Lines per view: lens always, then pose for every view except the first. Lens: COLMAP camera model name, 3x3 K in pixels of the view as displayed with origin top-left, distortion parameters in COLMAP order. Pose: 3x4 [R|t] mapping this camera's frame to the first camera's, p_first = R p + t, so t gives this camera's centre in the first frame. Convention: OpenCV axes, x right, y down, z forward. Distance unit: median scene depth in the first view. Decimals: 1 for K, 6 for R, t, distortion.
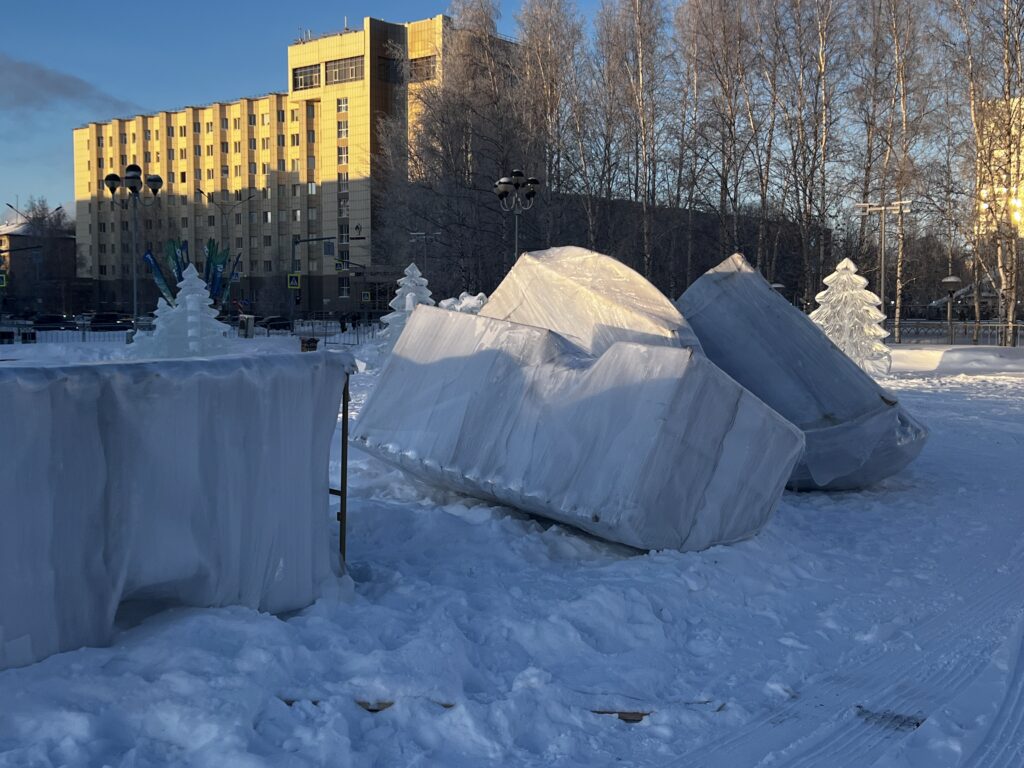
lens RADIAL K [[1184.1, 0, 512.0], [0, 1184.1, 384.0], [0, 0, 1]] dist [0.114568, -0.301958]
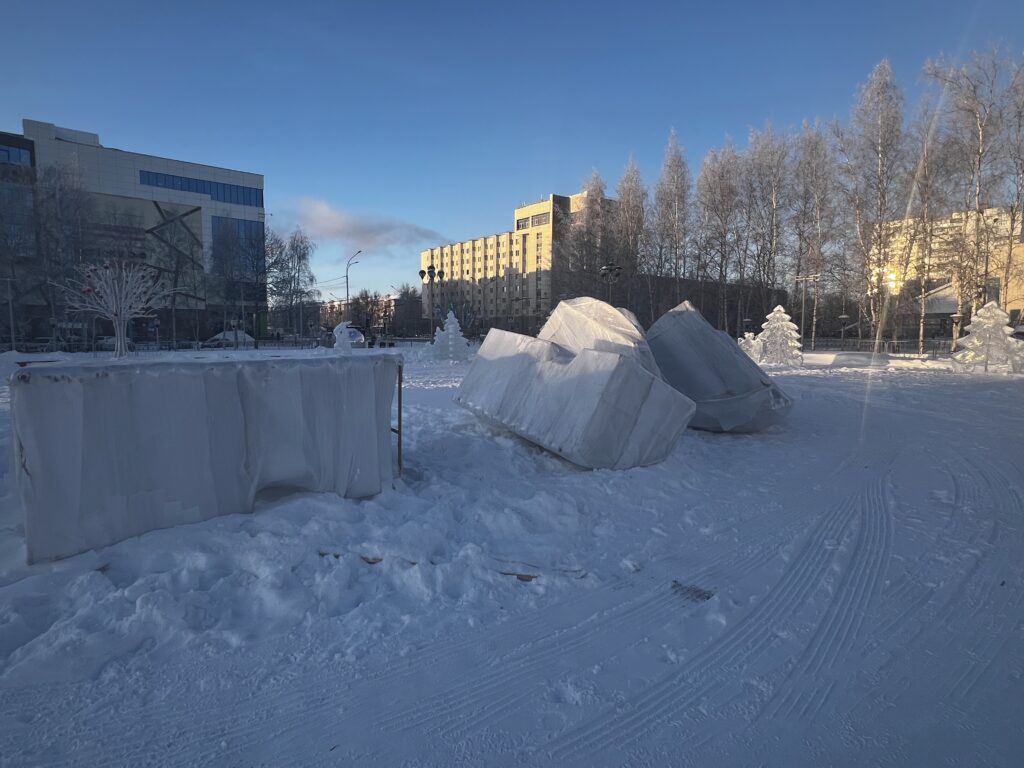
lens RADIAL K [[557.1, 0, 509.2], [0, 557.1, 381.7], [0, 0, 1]] dist [-0.013817, -0.001267]
pose [[0.978390, 0.017665, -0.206010, 0.135785], [-0.012411, 0.999565, 0.026767, -0.007044], [0.206394, -0.023631, 0.978184, 0.147768]]
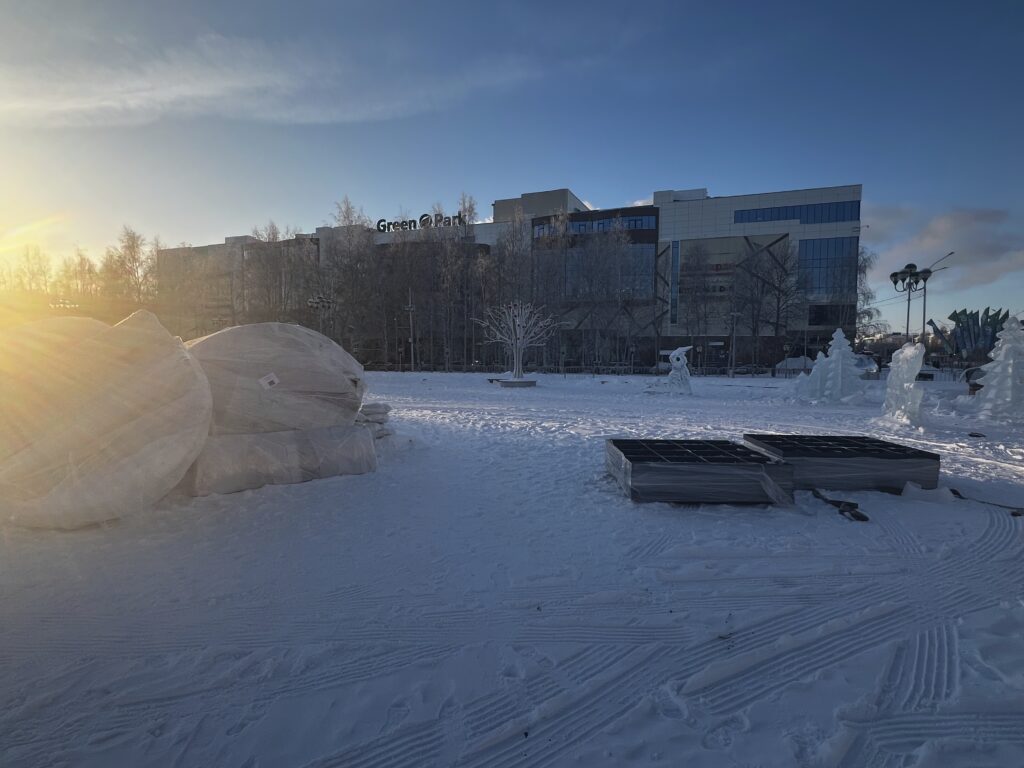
lens RADIAL K [[557.1, 0, 509.2], [0, 557.1, 381.7], [0, 0, 1]] dist [-0.013817, -0.001267]
pose [[0.266699, 0.042124, -0.962859, 0.976570], [-0.063666, 0.997632, 0.026011, -0.092908], [0.961675, 0.054364, 0.268749, 1.464862]]
